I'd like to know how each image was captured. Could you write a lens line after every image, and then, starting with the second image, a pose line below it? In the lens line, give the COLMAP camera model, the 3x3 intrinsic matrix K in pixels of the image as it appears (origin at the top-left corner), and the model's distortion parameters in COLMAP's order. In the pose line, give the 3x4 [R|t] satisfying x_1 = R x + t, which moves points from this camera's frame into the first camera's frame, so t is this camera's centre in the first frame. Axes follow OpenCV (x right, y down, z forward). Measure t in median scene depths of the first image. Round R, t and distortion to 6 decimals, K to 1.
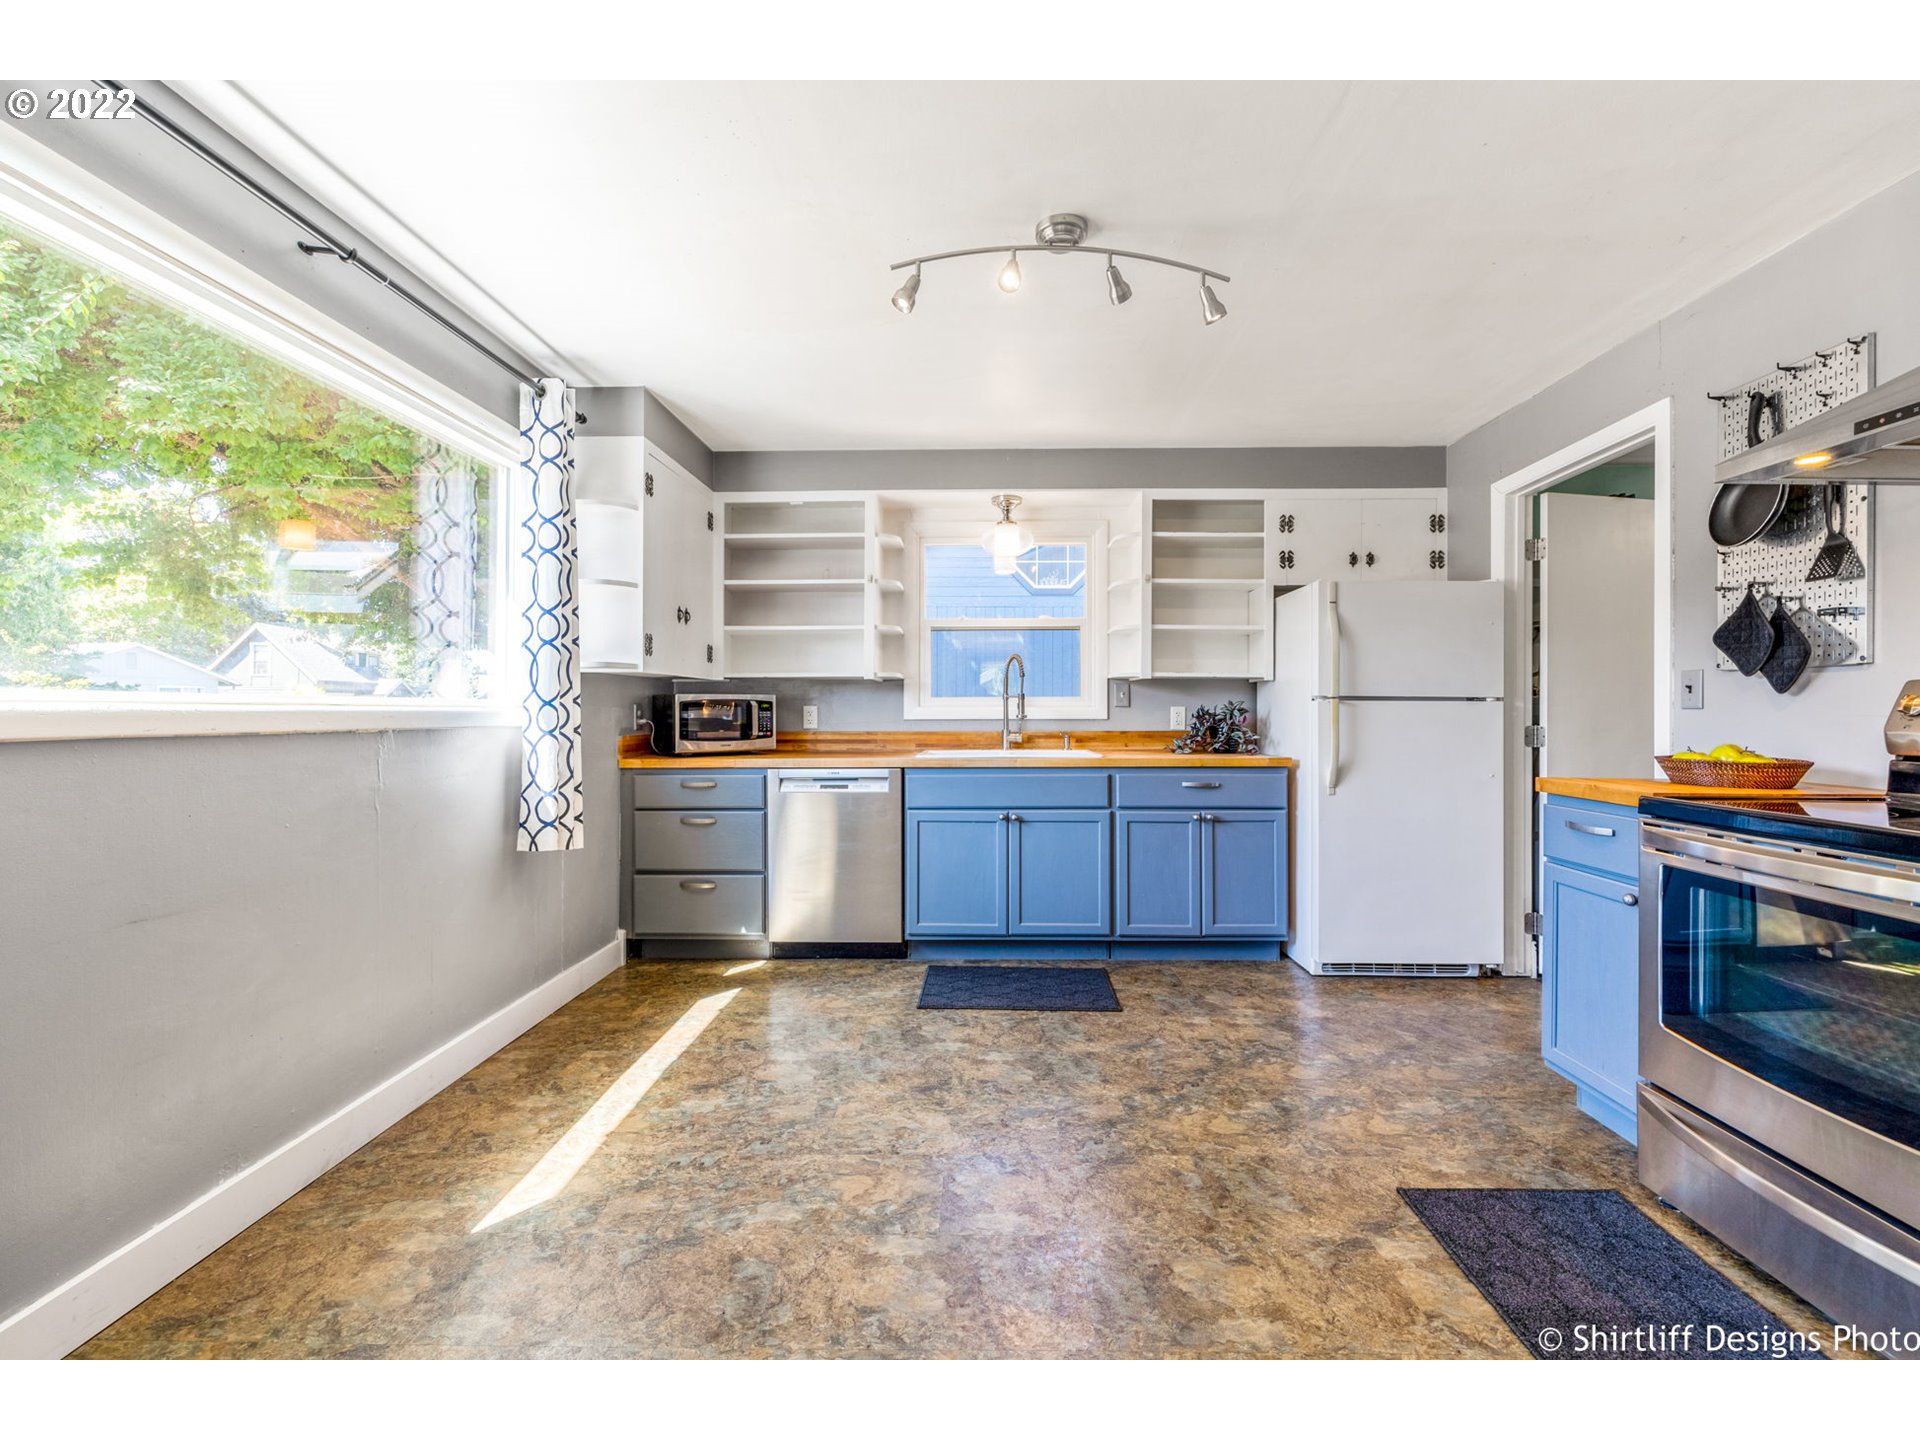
lens RADIAL K [[809.4, 0, 971.8], [0, 809.4, 712.4], [0, 0, 1]] dist [0.004030, 0.000523]
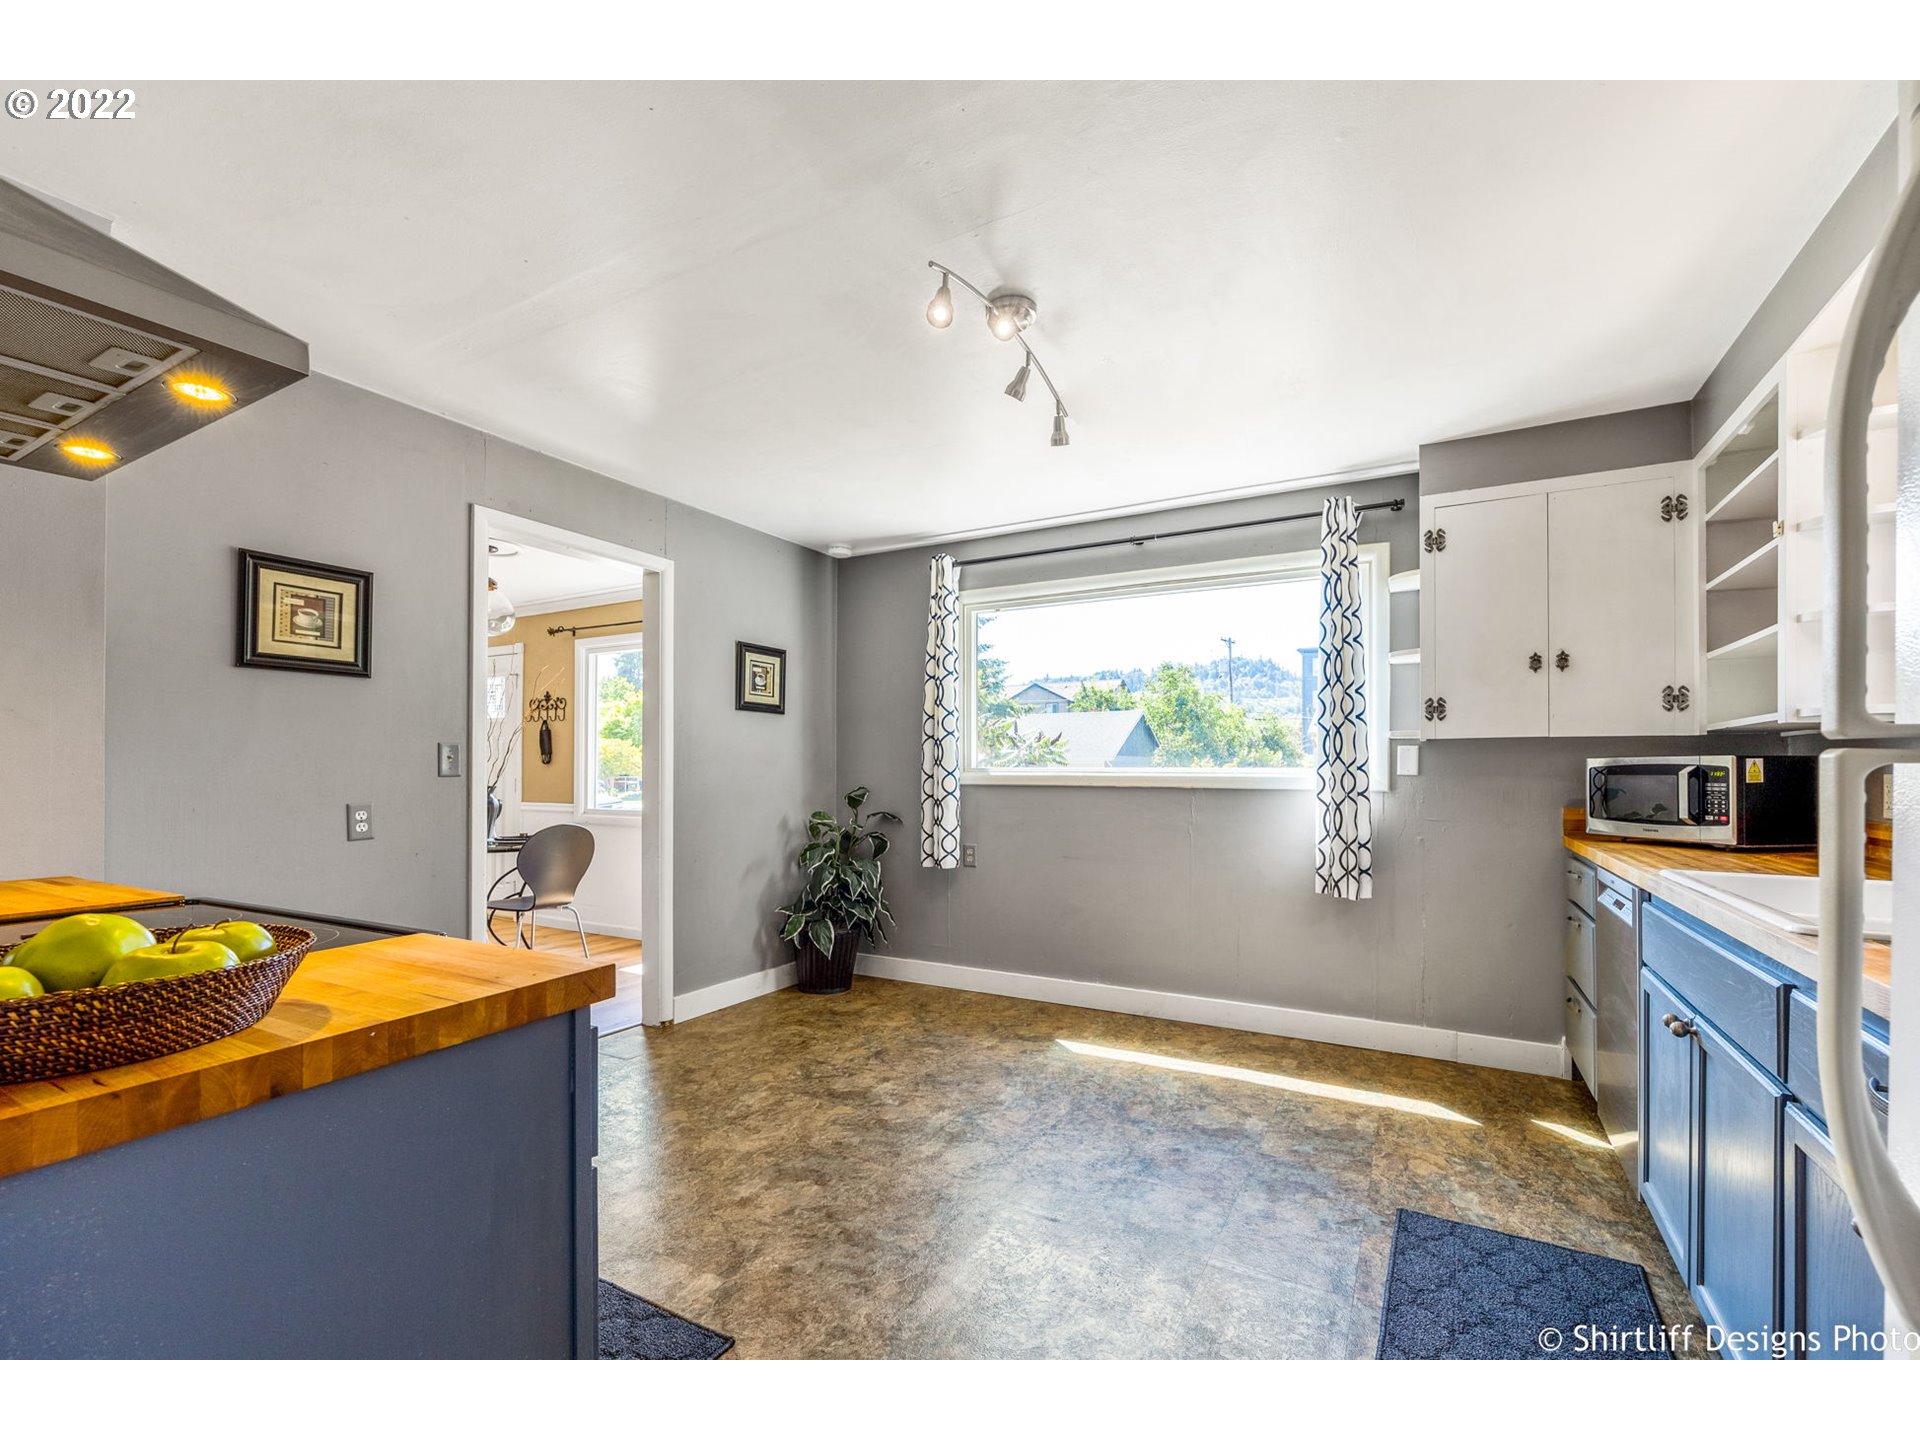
lens RADIAL K [[815.0, 0, 971.3], [0, 815.0, 764.0], [0, 0, 1]] dist [0.000282, 0.000175]
pose [[-0.466749, -0.011369, -0.884317, 0.667737], [-0.005494, 0.999935, -0.009955, -0.006943], [0.884373, 0.000212, -0.466782, 0.922571]]
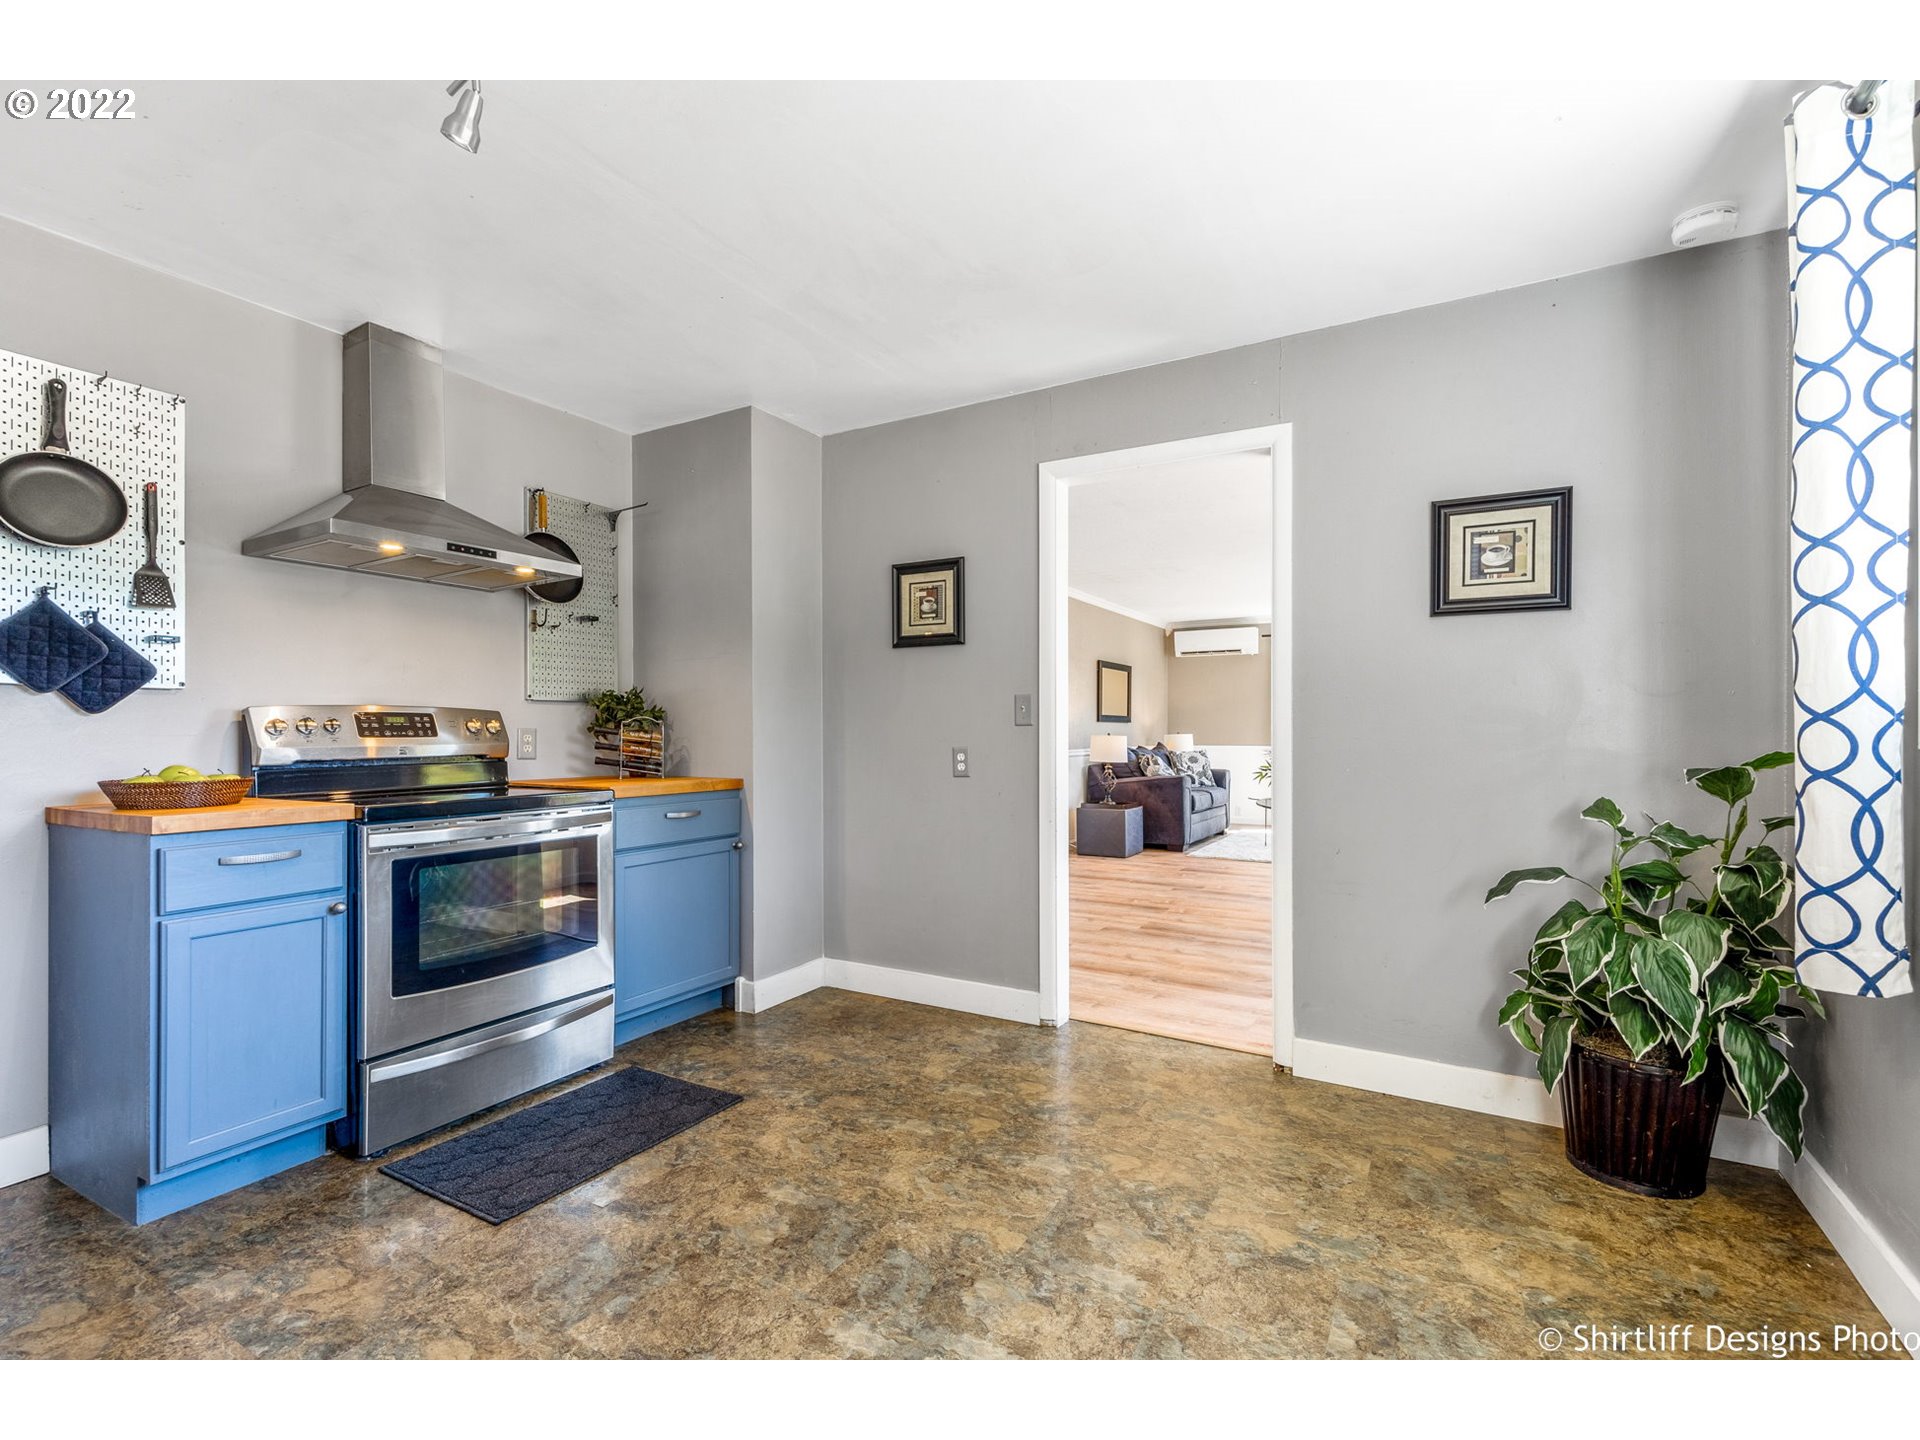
lens RADIAL K [[878.1, 0, 967.3], [0, 878.1, 735.8], [0, 0, 1]] dist [0.025824, -0.001466]
pose [[-0.875719, -0.000963, 0.482820, -0.272728], [0.007693, 0.999843, 0.015947, -0.003836], [-0.482759, 0.017679, -0.875575, 0.938132]]
